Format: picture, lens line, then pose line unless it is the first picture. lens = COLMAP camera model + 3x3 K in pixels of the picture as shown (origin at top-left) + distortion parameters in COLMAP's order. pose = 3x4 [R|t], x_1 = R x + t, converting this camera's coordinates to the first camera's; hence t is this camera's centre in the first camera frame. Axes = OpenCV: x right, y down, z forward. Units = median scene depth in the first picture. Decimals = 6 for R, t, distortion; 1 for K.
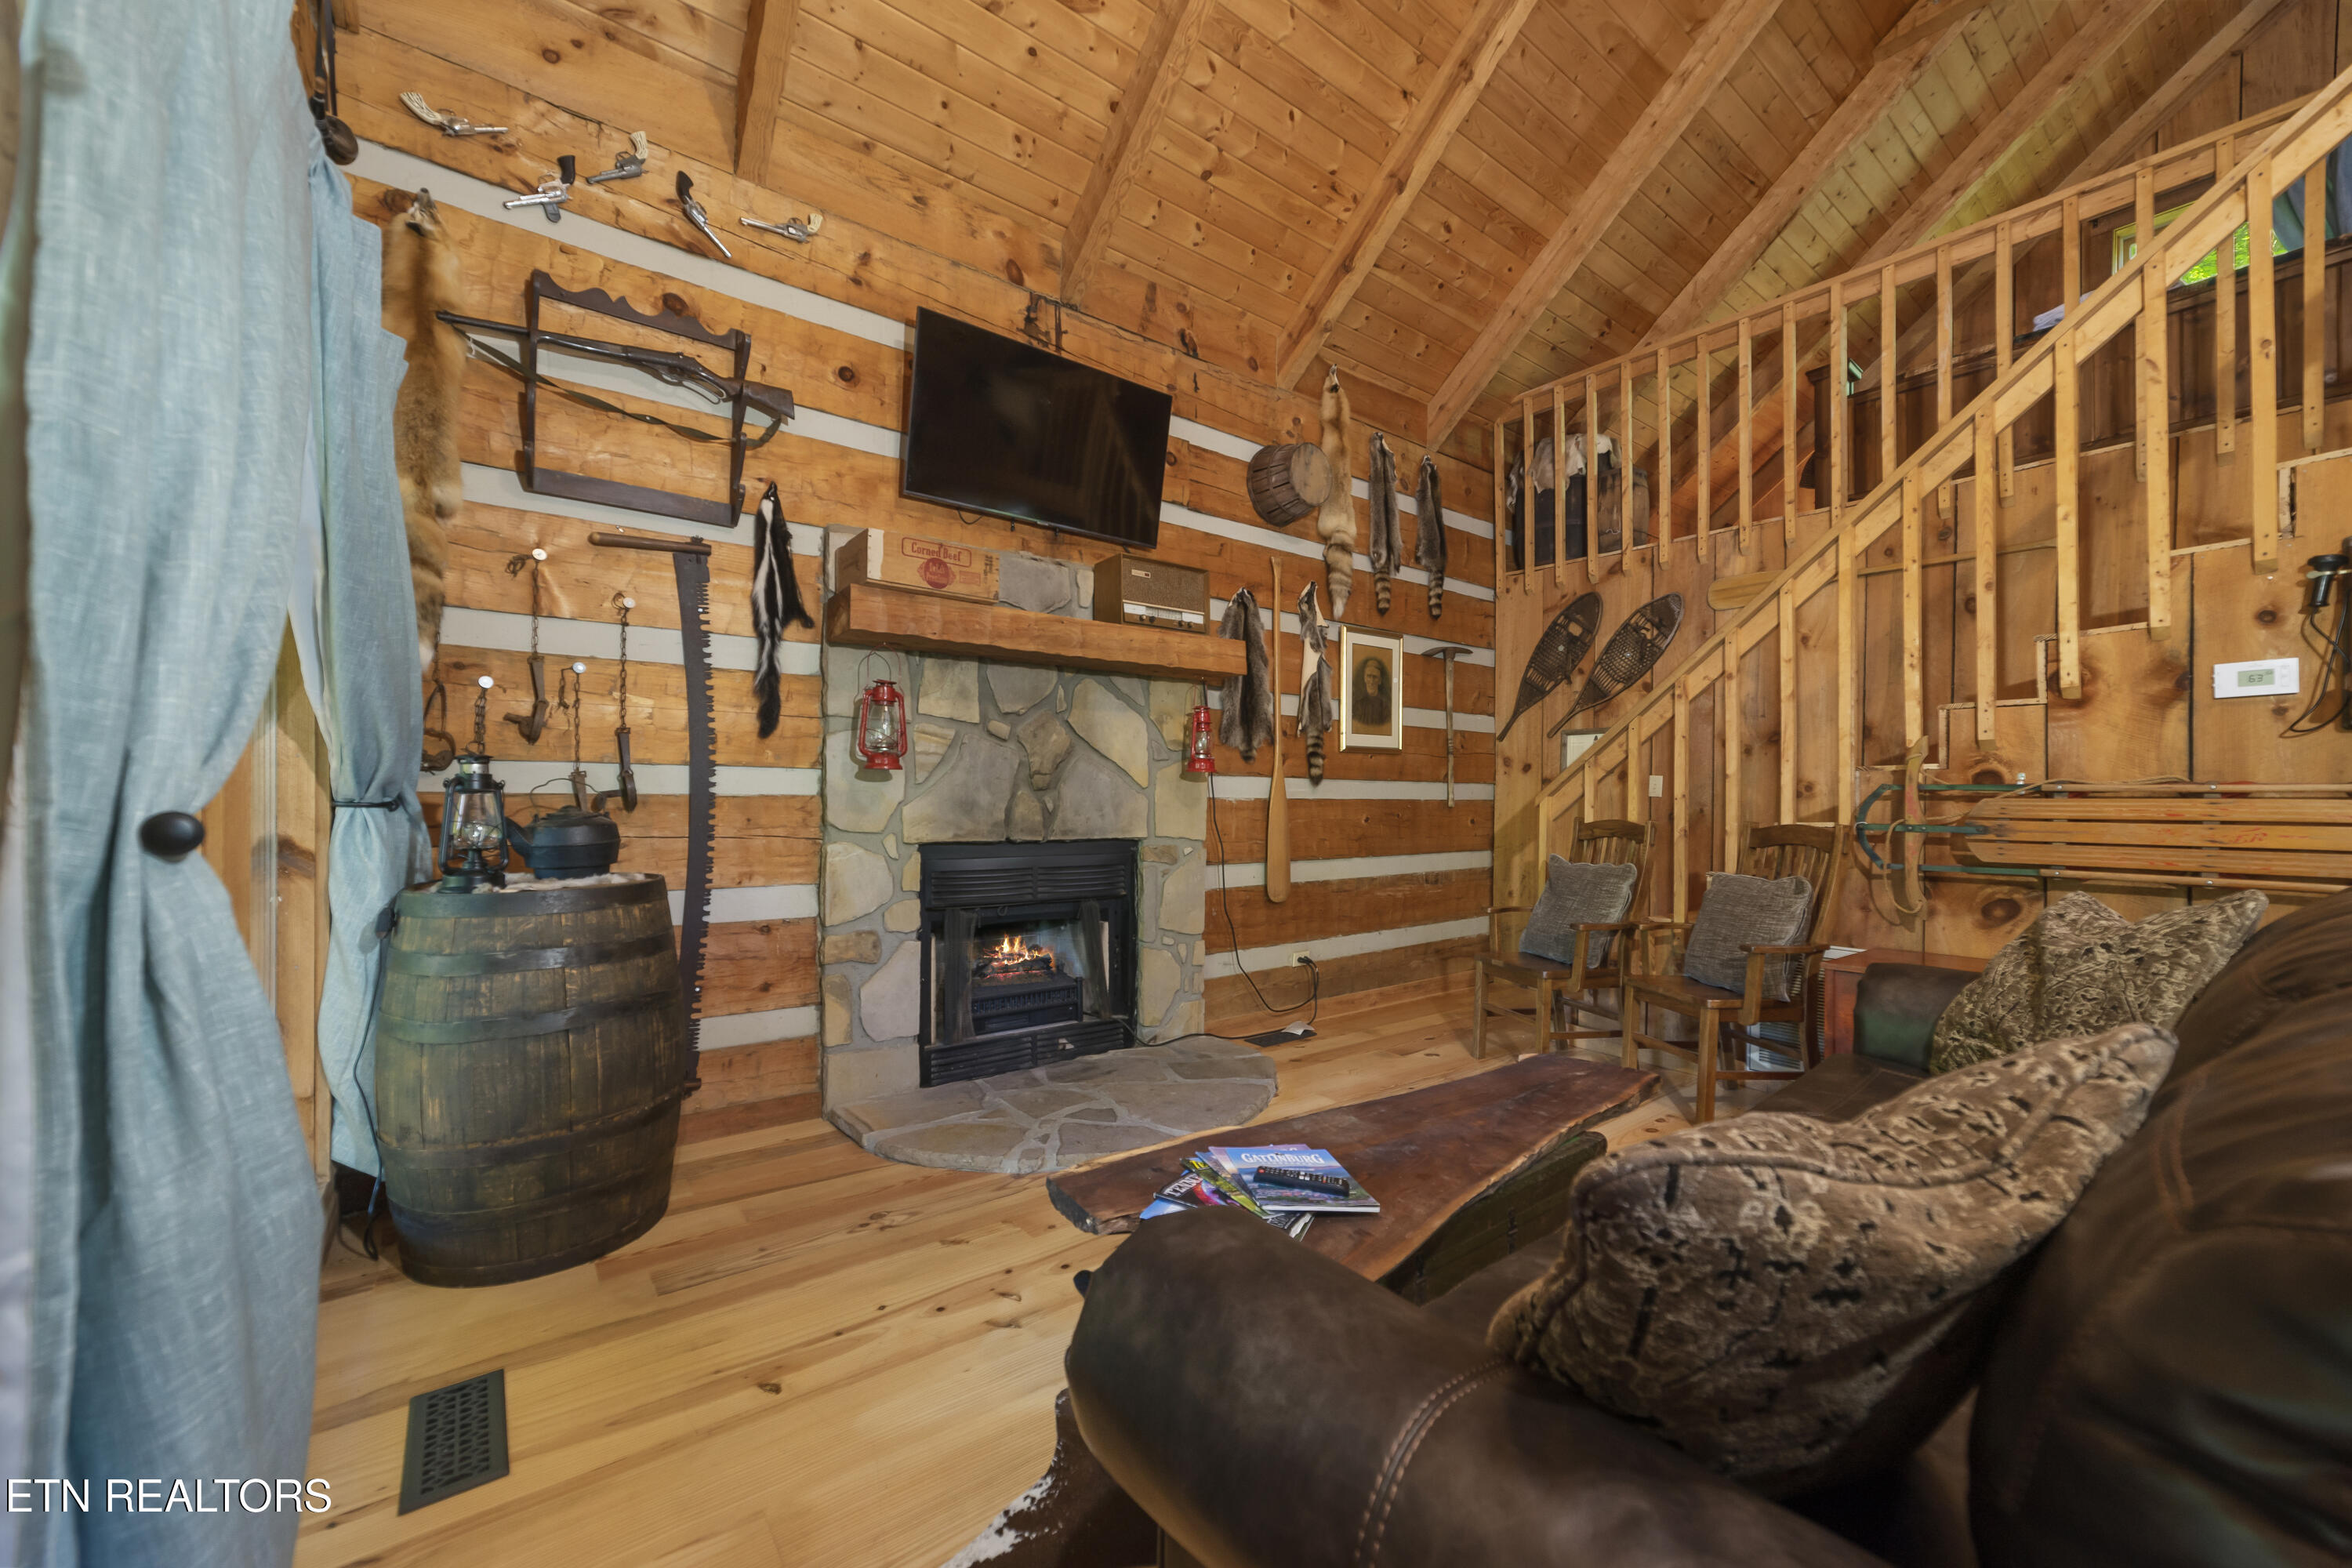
lens RADIAL K [[911.6, 0, 1182.5], [0, 911.6, 801.8], [0, 0, 1]] dist [-0.028477, 0.013985]
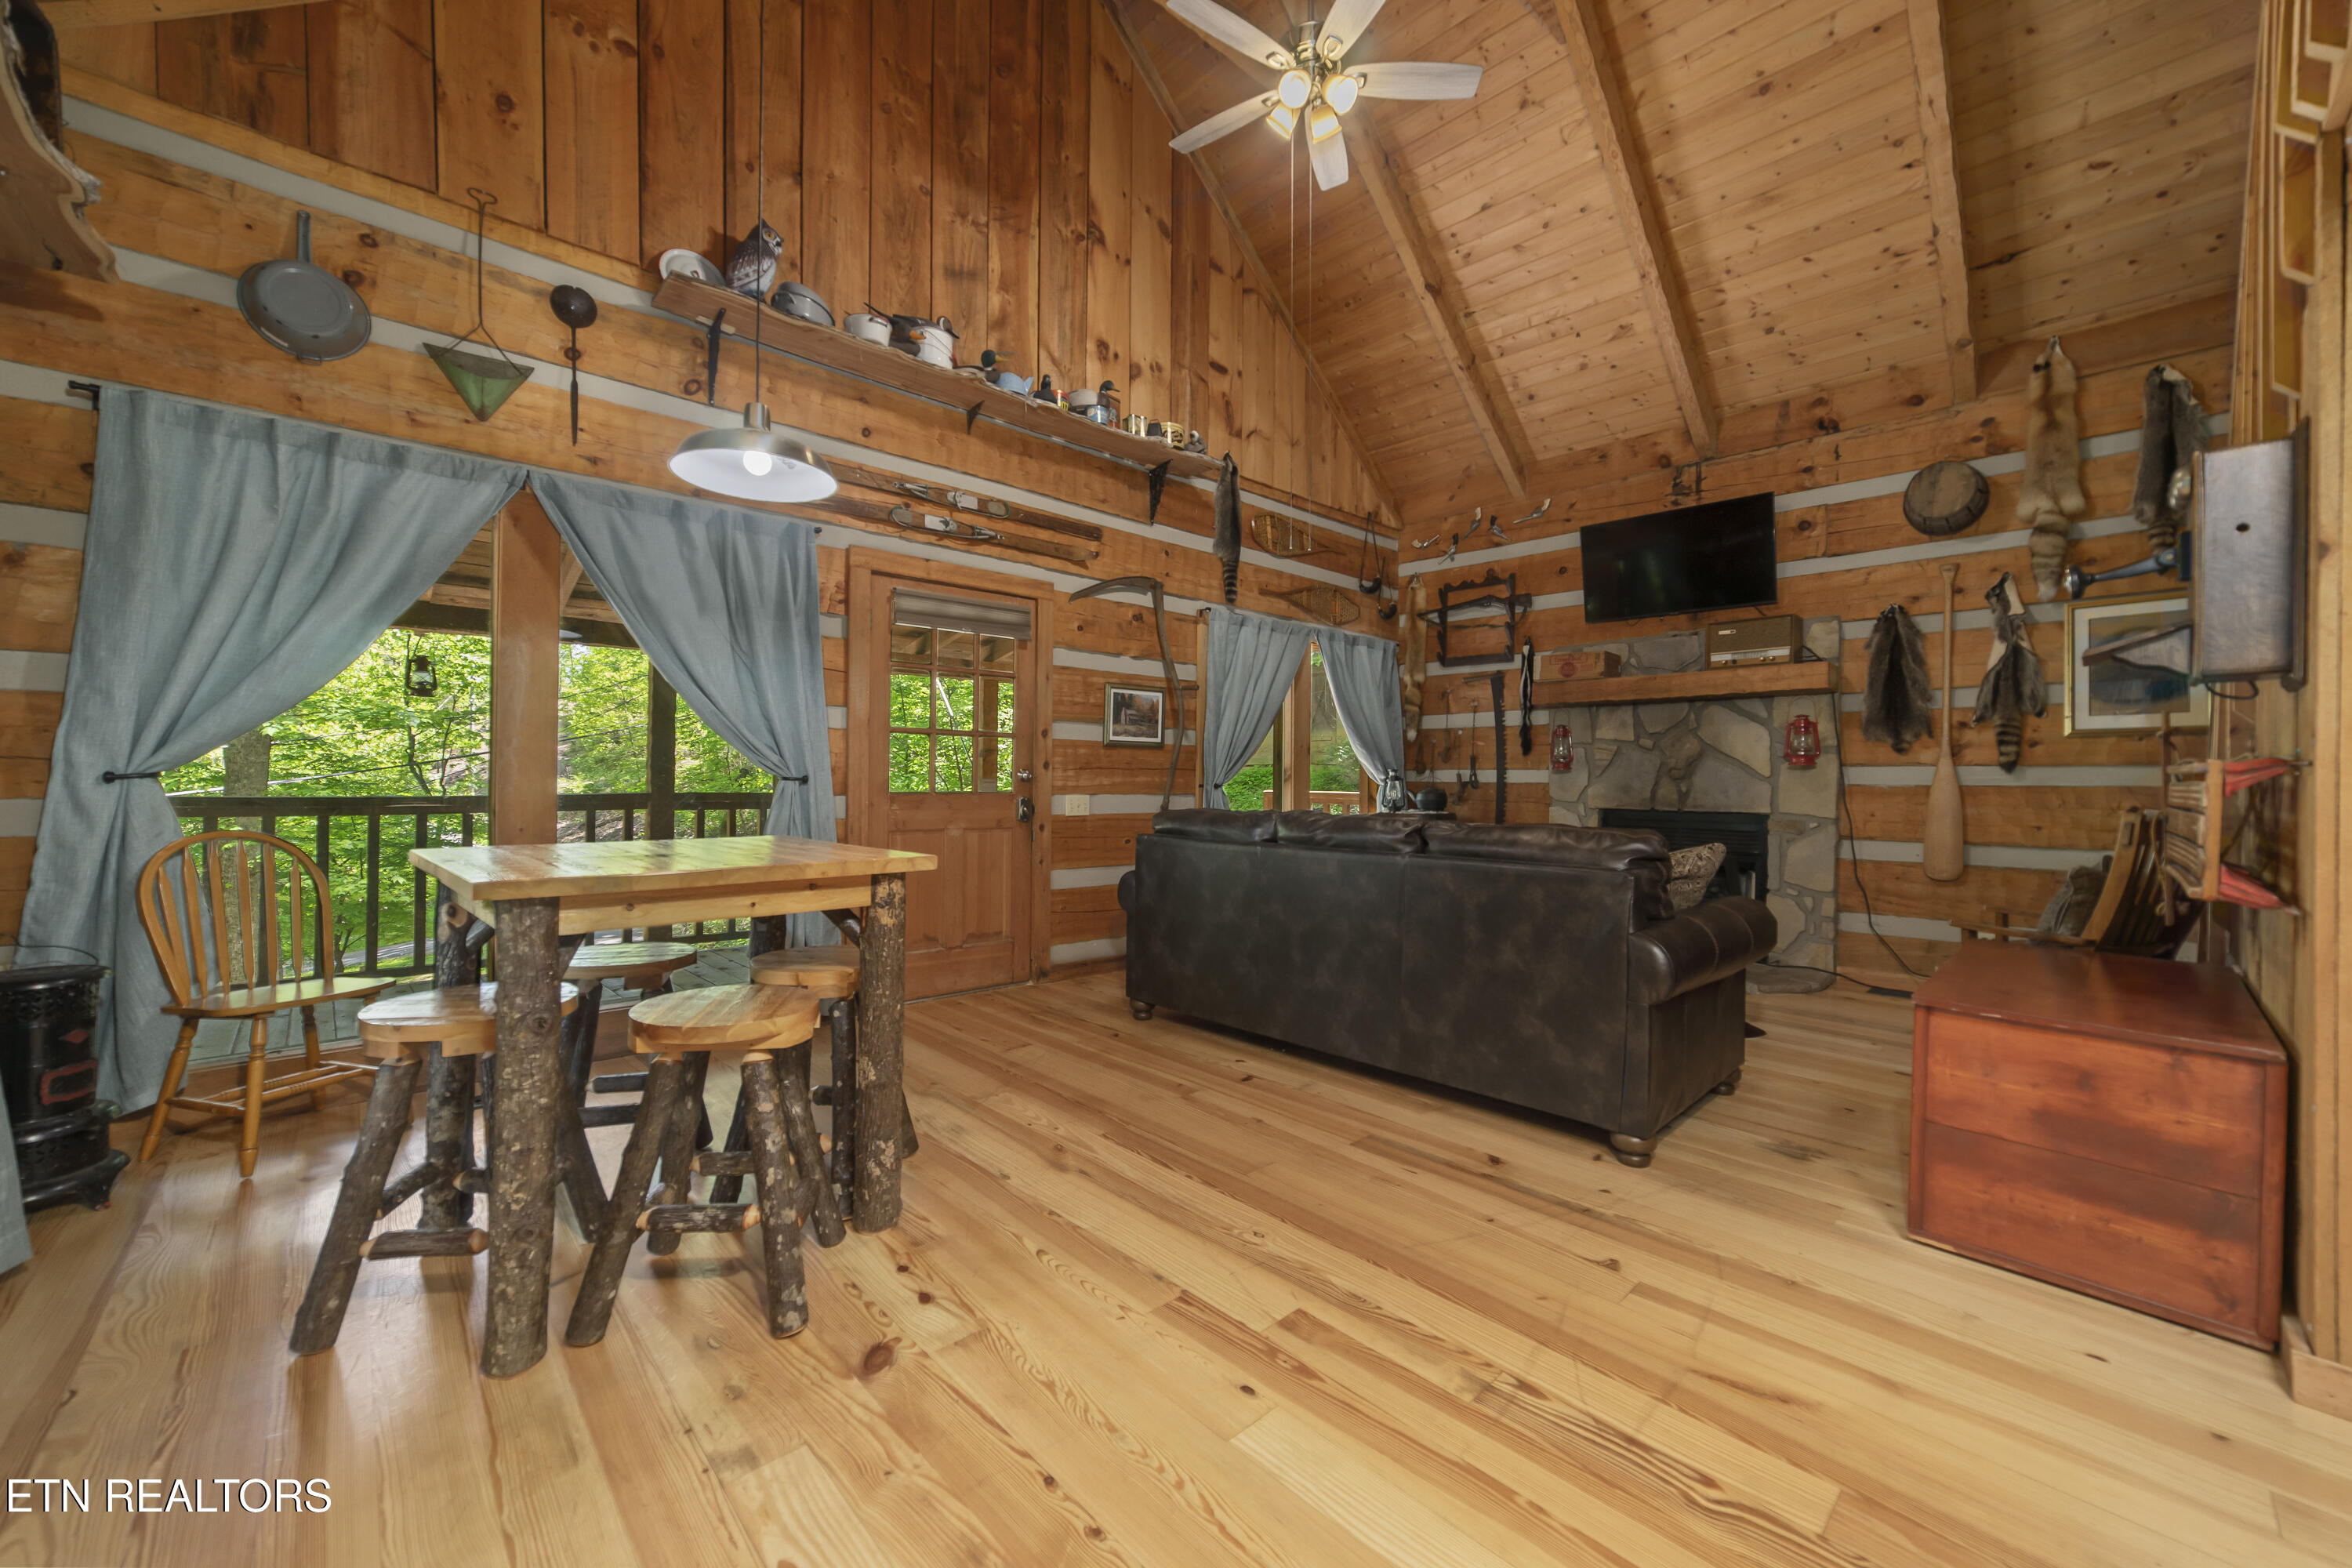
lens RADIAL K [[903.4, 0, 1176.0], [0, 903.4, 784.0], [0, 0, 1]] dist [-0.026628, 0.013834]
pose [[0.090736, -0.000827, -0.995875, 1.340886], [-0.009537, 0.999953, -0.001700, 0.006239], [0.995829, 0.009652, 0.090724, -0.016714]]
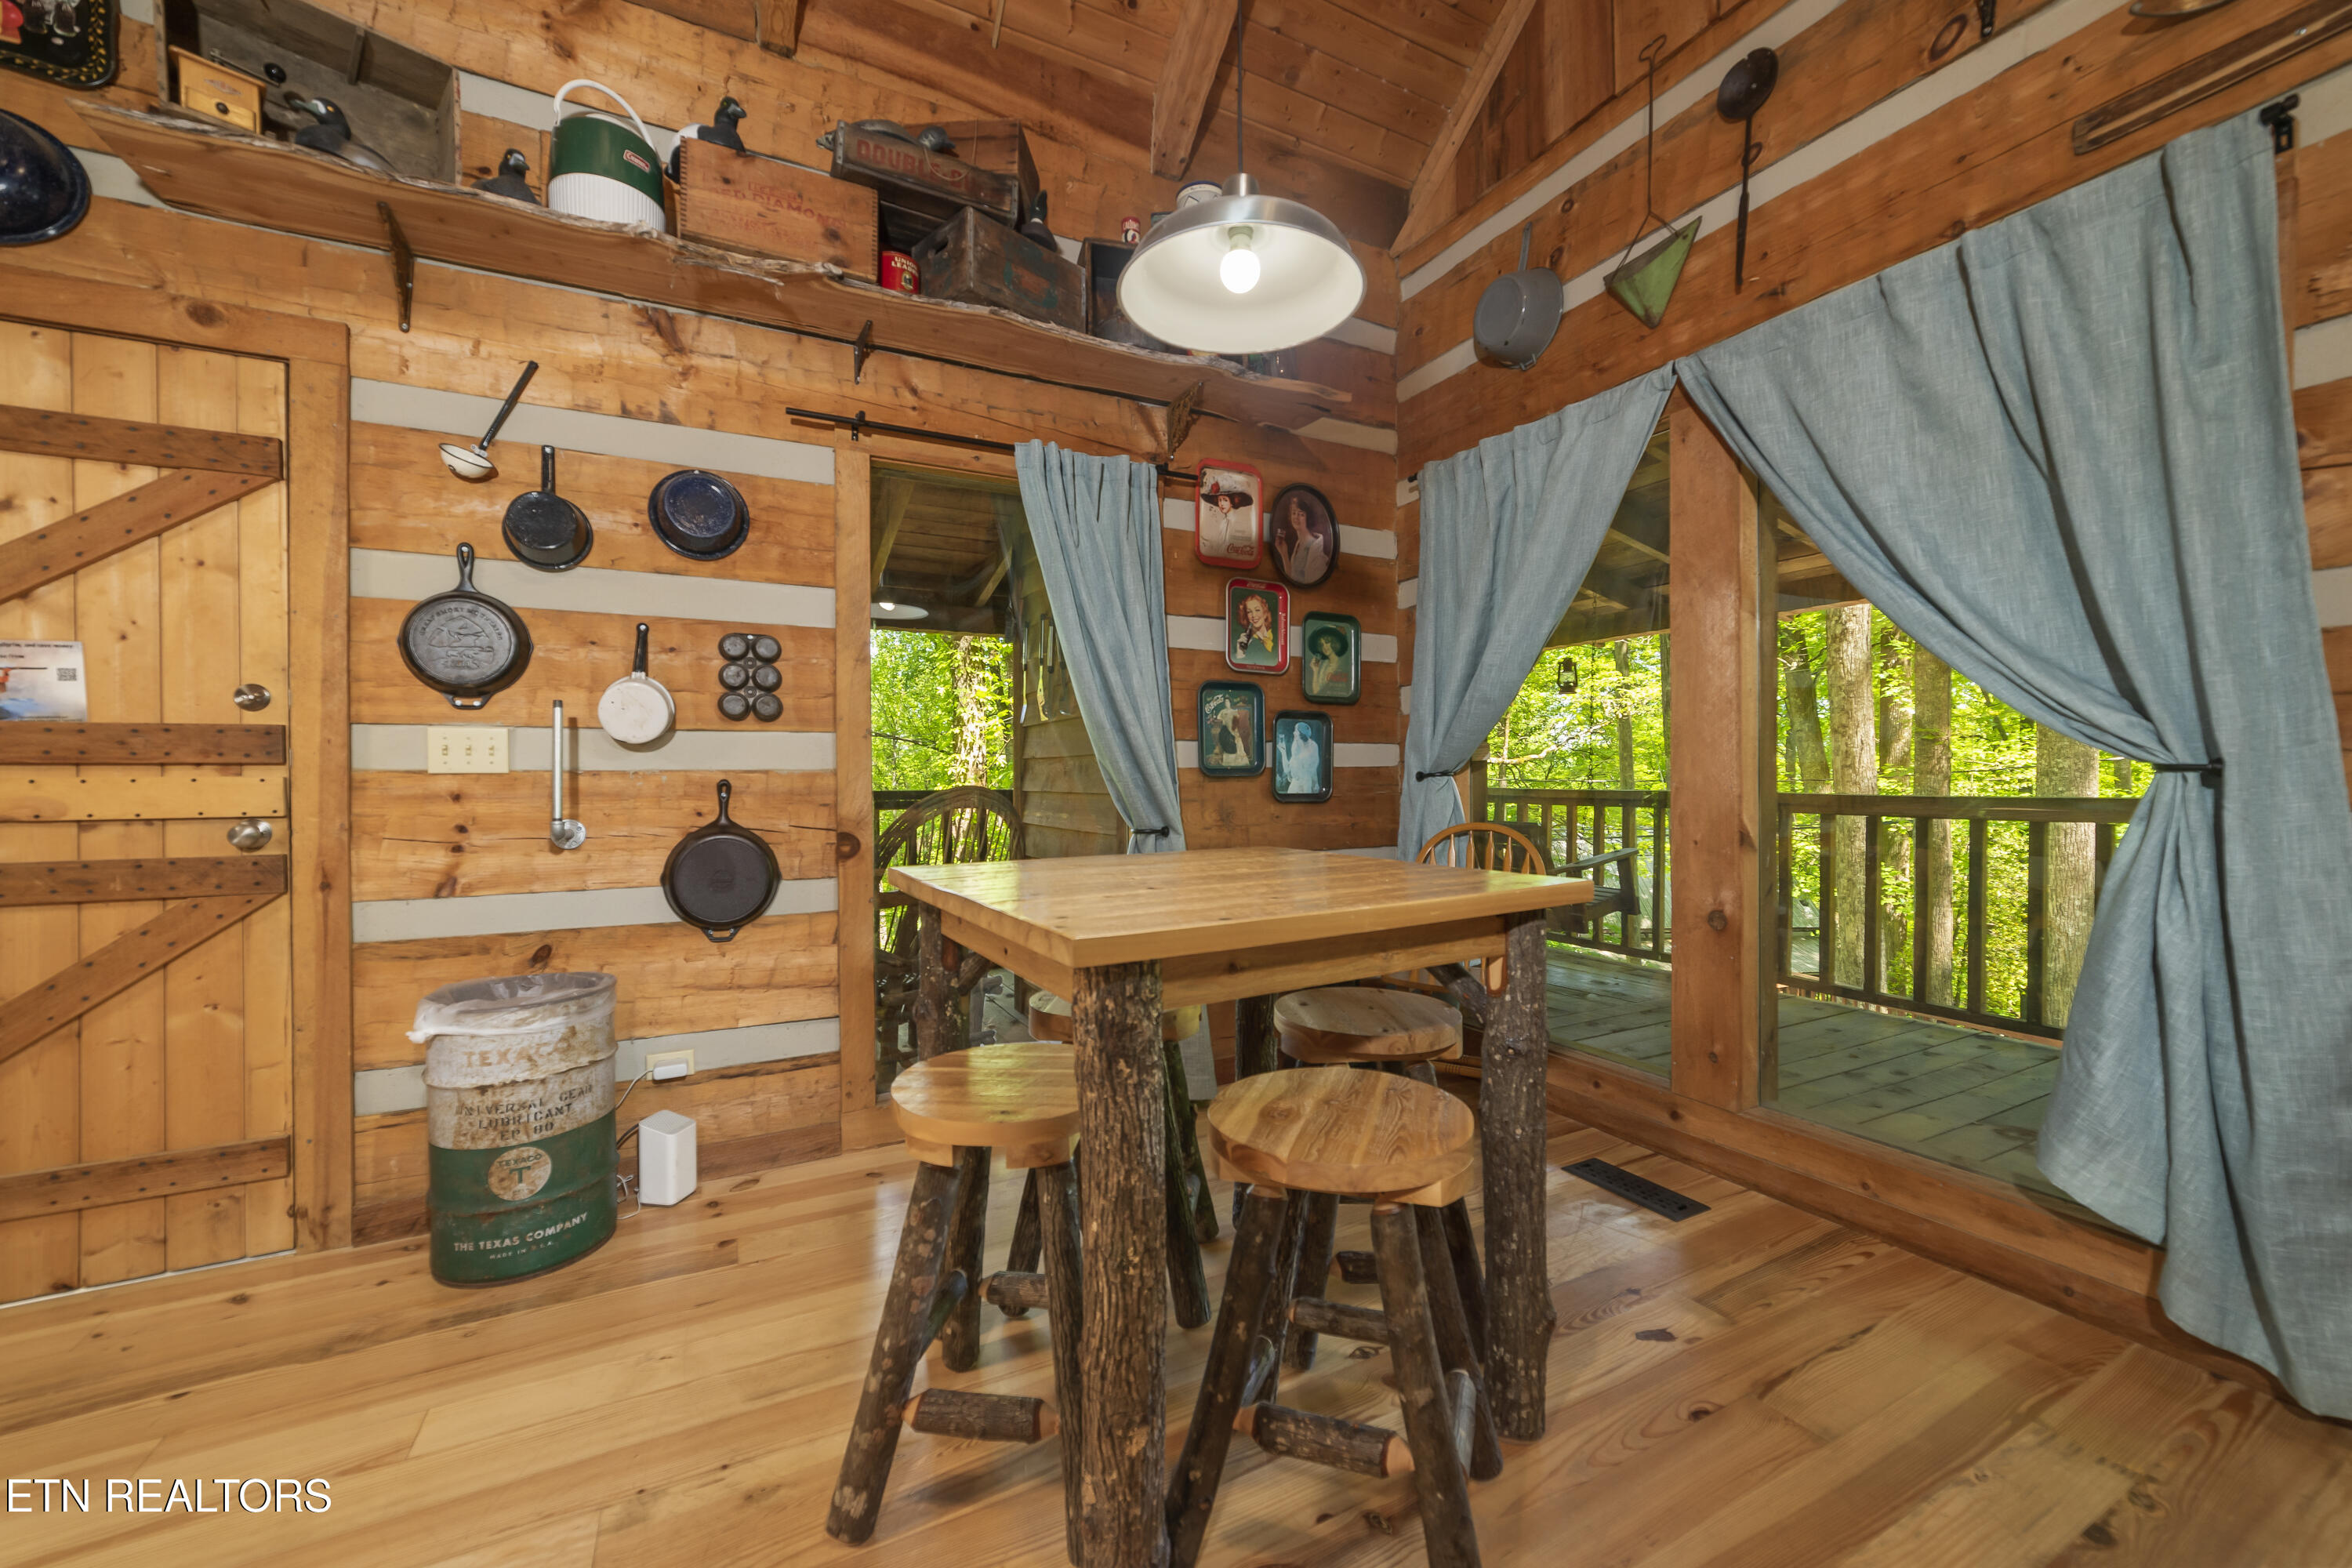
lens RADIAL K [[903.4, 0, 1176.0], [0, 903.4, 784.0], [0, 0, 1]] dist [-0.026628, 0.013834]
pose [[-0.983604, -0.000959, 0.180338, 0.628768], [0.001071, 0.999937, 0.011156, 0.003353], [-0.180337, 0.011166, -0.983541, 0.146816]]
